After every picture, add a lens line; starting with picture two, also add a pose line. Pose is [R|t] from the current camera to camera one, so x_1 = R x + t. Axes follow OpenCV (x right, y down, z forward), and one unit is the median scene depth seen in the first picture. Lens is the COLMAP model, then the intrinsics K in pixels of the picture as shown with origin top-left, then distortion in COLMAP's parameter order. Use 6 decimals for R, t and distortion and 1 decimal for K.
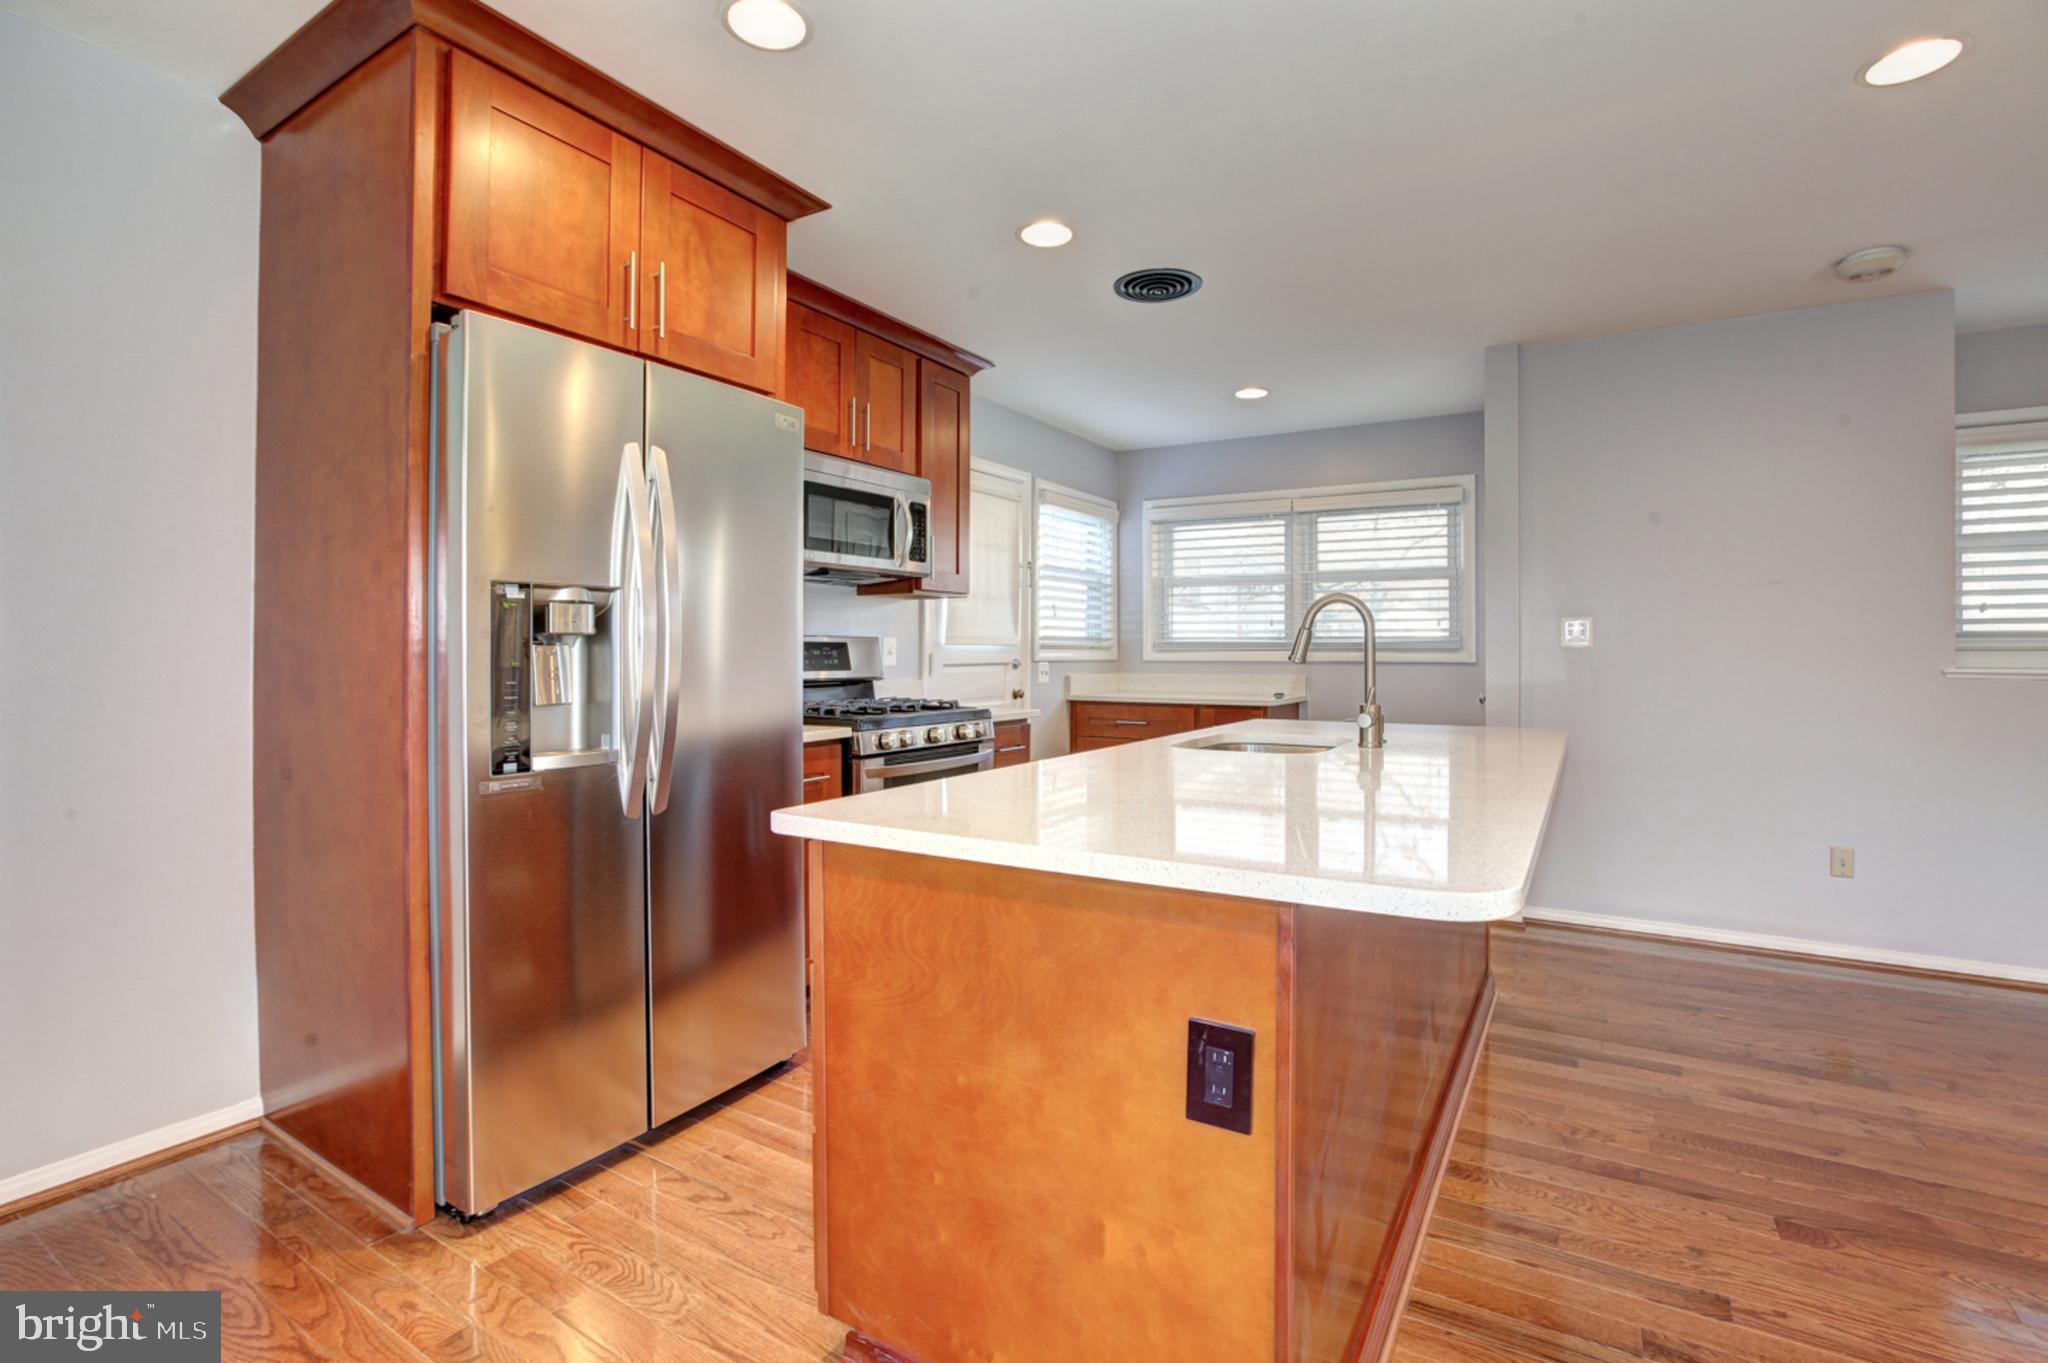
lens RADIAL K [[929.2, 0, 1027.3], [0, 929.2, 674.6], [0, 0, 1]] dist [-0.068487, 0.033281]
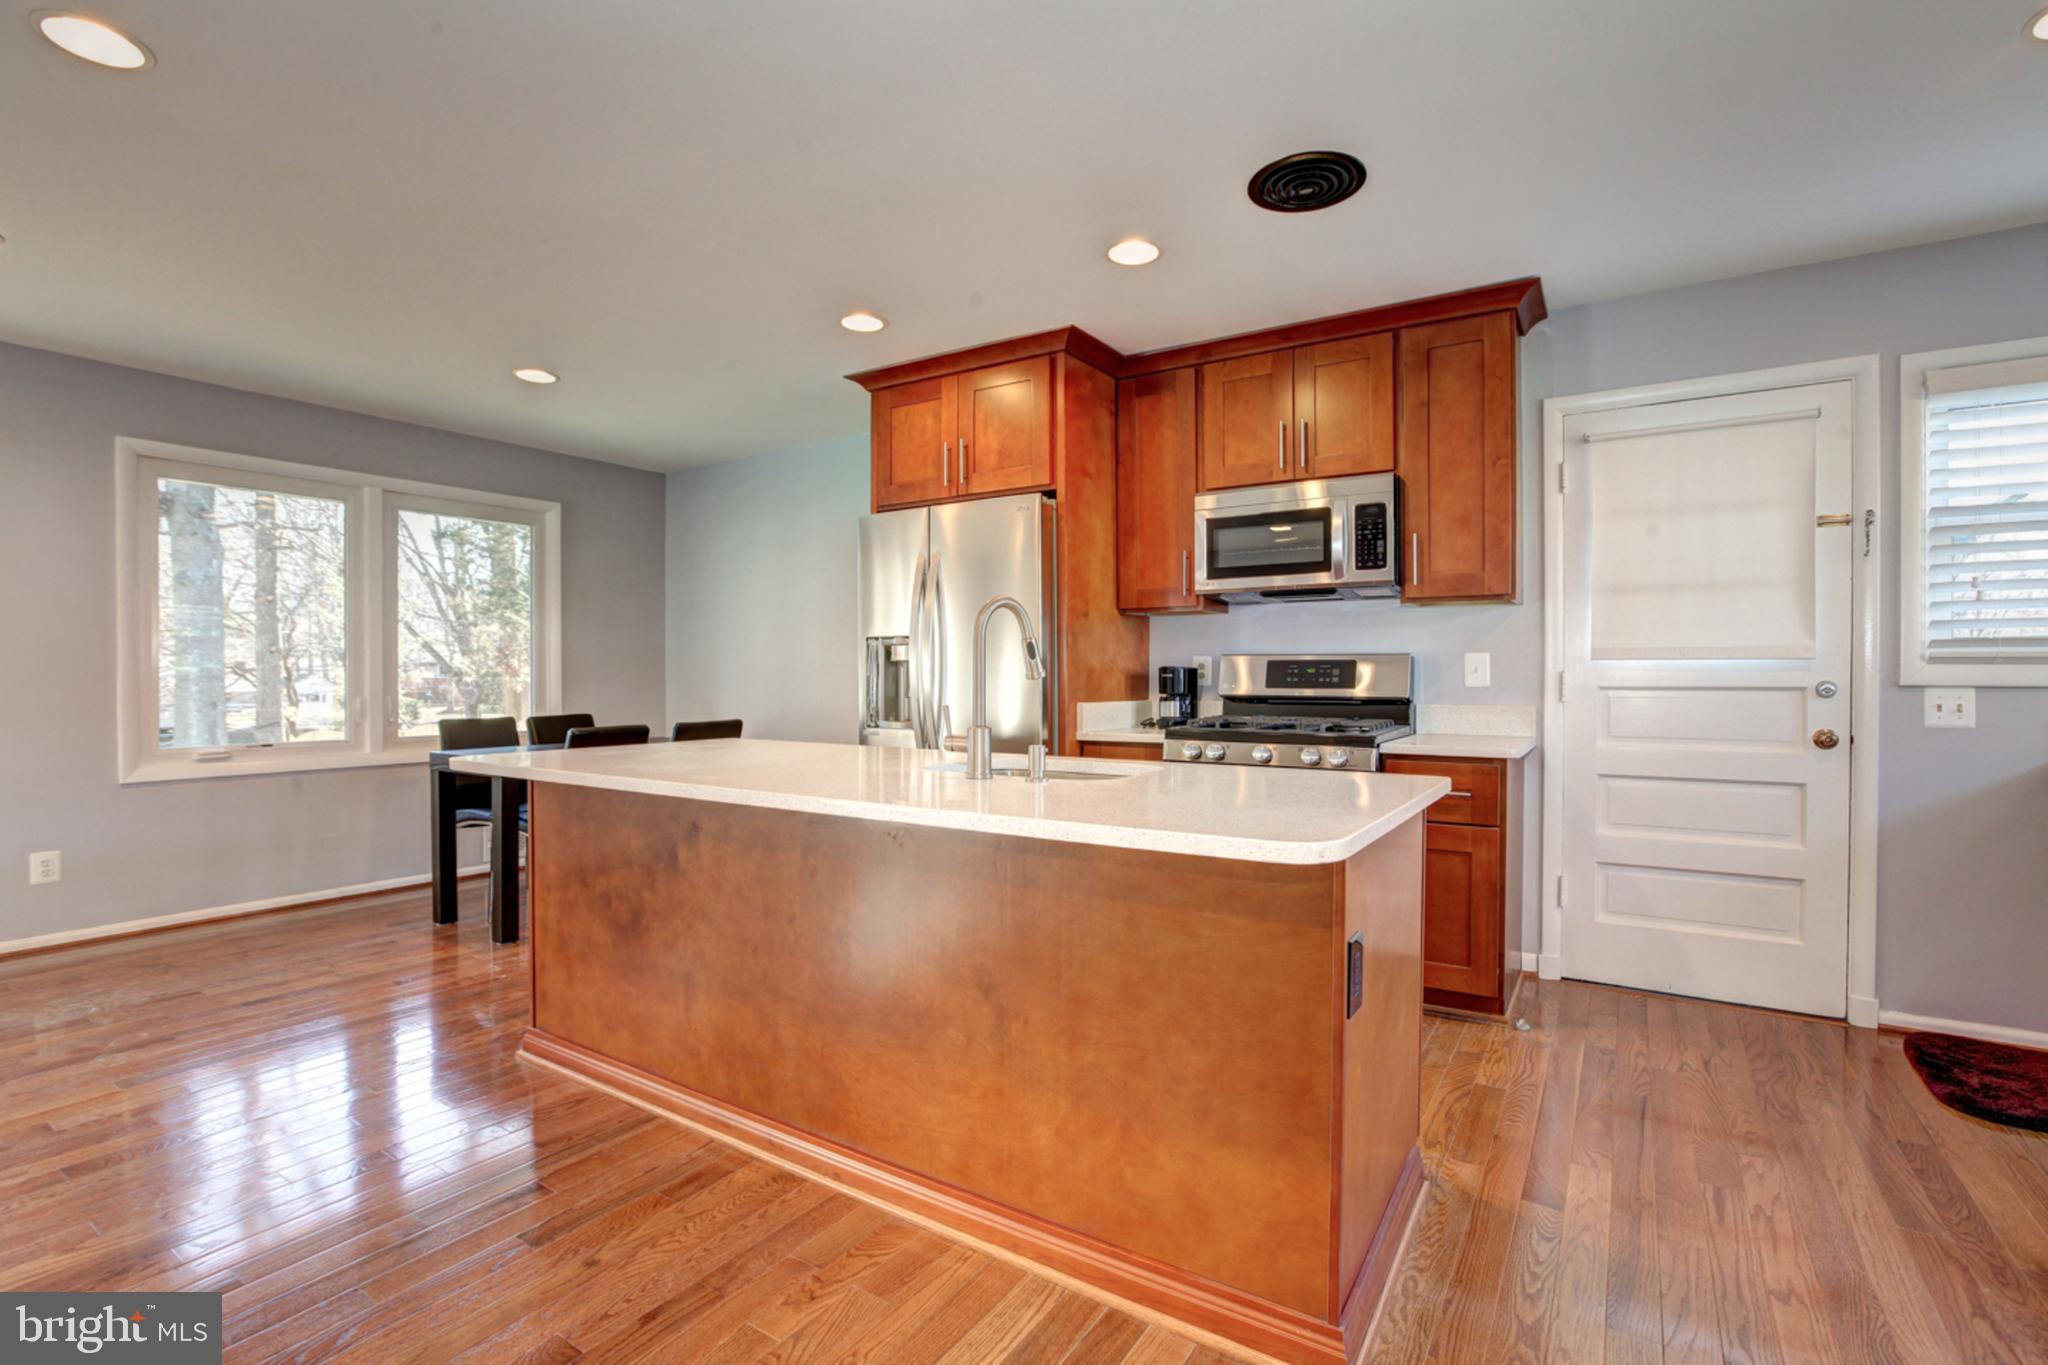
lens RADIAL K [[929.2, 0, 1027.3], [0, 929.2, 675.6], [0, 0, 1]] dist [-0.068487, 0.033281]
pose [[-0.032395, 0.011146, -0.999413, 0.585319], [-0.016721, 0.999792, 0.011692, -0.018492], [0.999335, 0.017090, -0.032202, 0.507899]]
